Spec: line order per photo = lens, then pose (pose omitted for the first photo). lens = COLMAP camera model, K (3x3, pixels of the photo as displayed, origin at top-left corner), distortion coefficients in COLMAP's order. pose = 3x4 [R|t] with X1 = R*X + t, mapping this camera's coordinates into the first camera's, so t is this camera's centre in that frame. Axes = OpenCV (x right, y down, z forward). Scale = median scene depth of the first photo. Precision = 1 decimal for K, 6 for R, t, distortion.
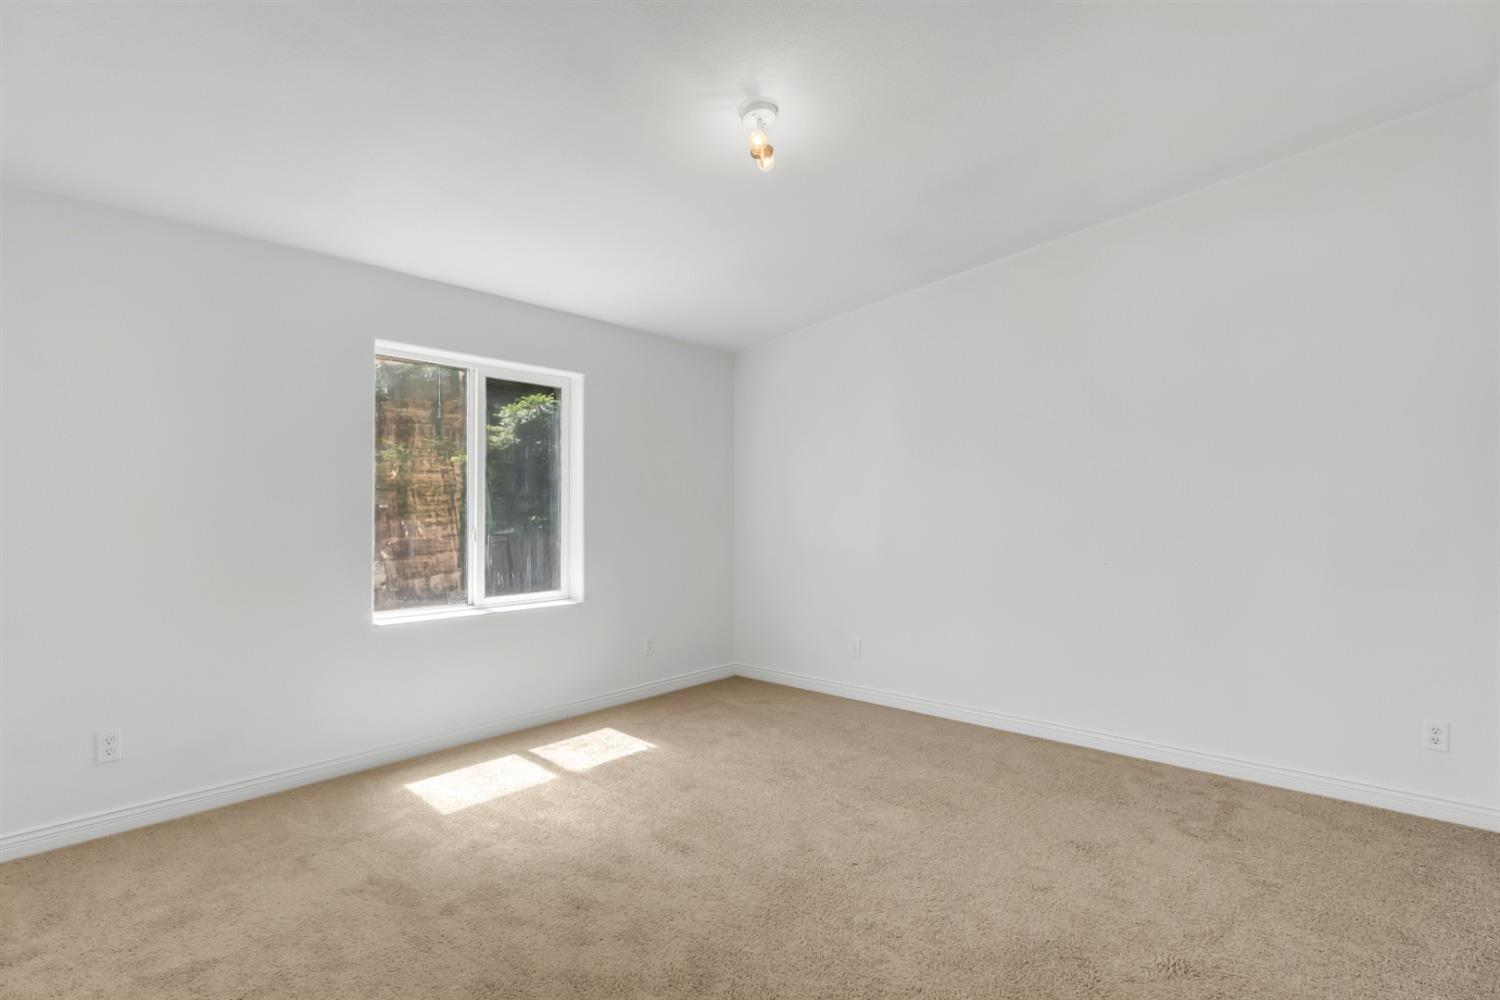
lens RADIAL K [[685.2, 0, 746.8], [0, 685.2, 500.6], [0, 0, 1]] dist [-0.000581, -0.000284]
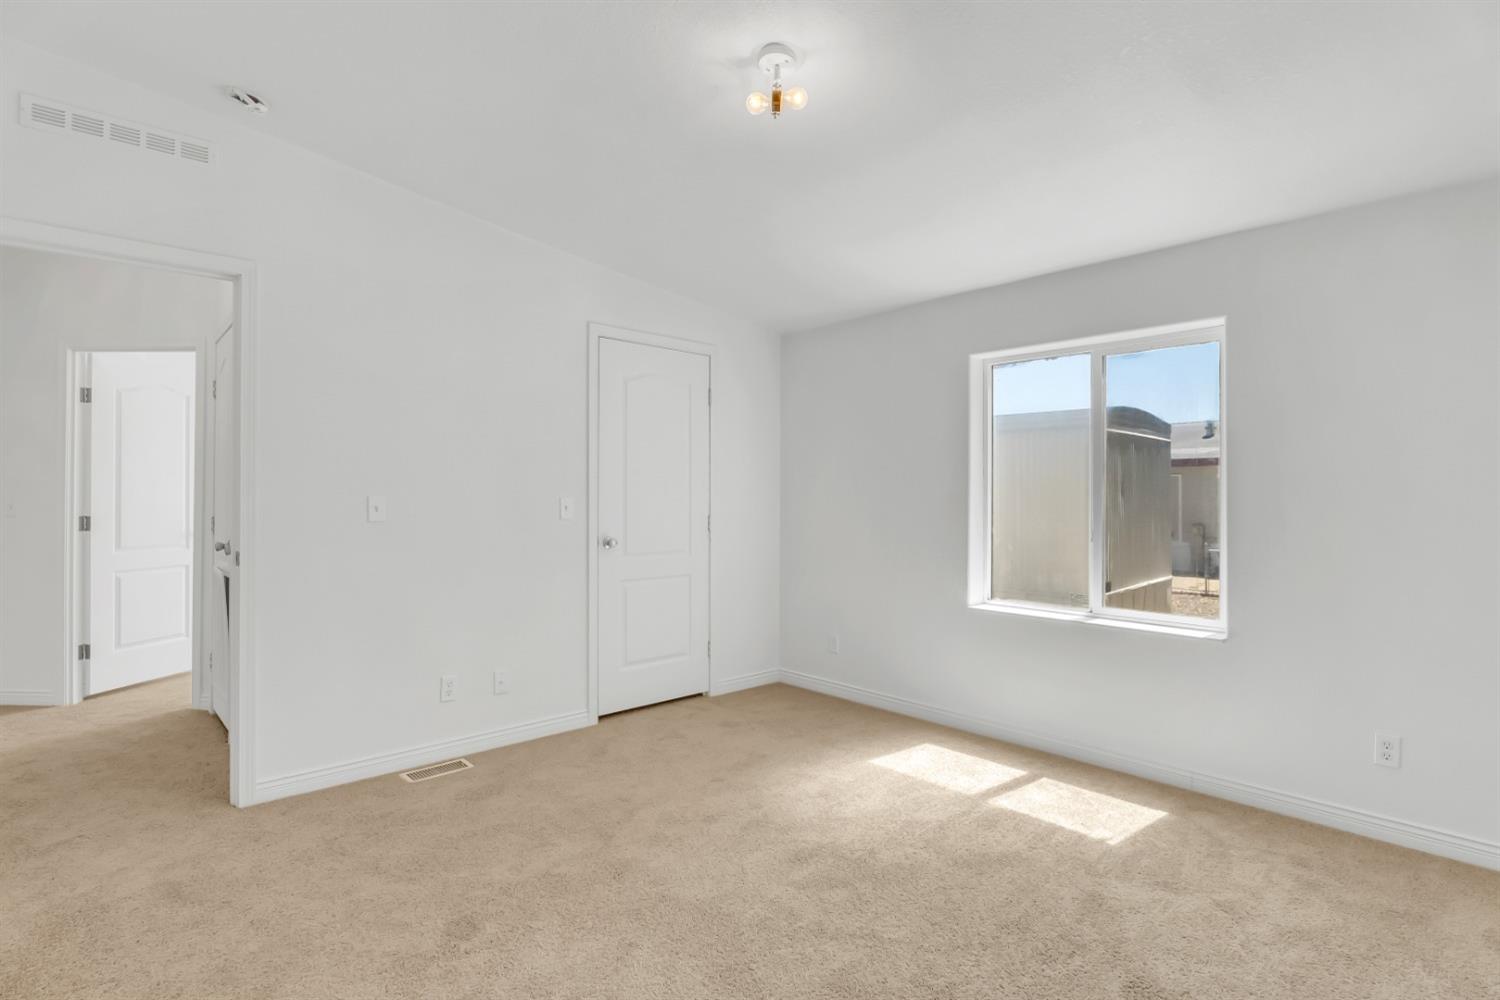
lens RADIAL K [[685.2, 0, 746.8], [0, 685.2, 500.6], [0, 0, 1]] dist [-0.000581, -0.000284]
pose [[-0.049028, -0.002292, -0.998795, 0.636625], [0.004497, 0.999987, -0.002516, 0.005424], [0.998787, -0.004615, -0.049017, 0.710291]]
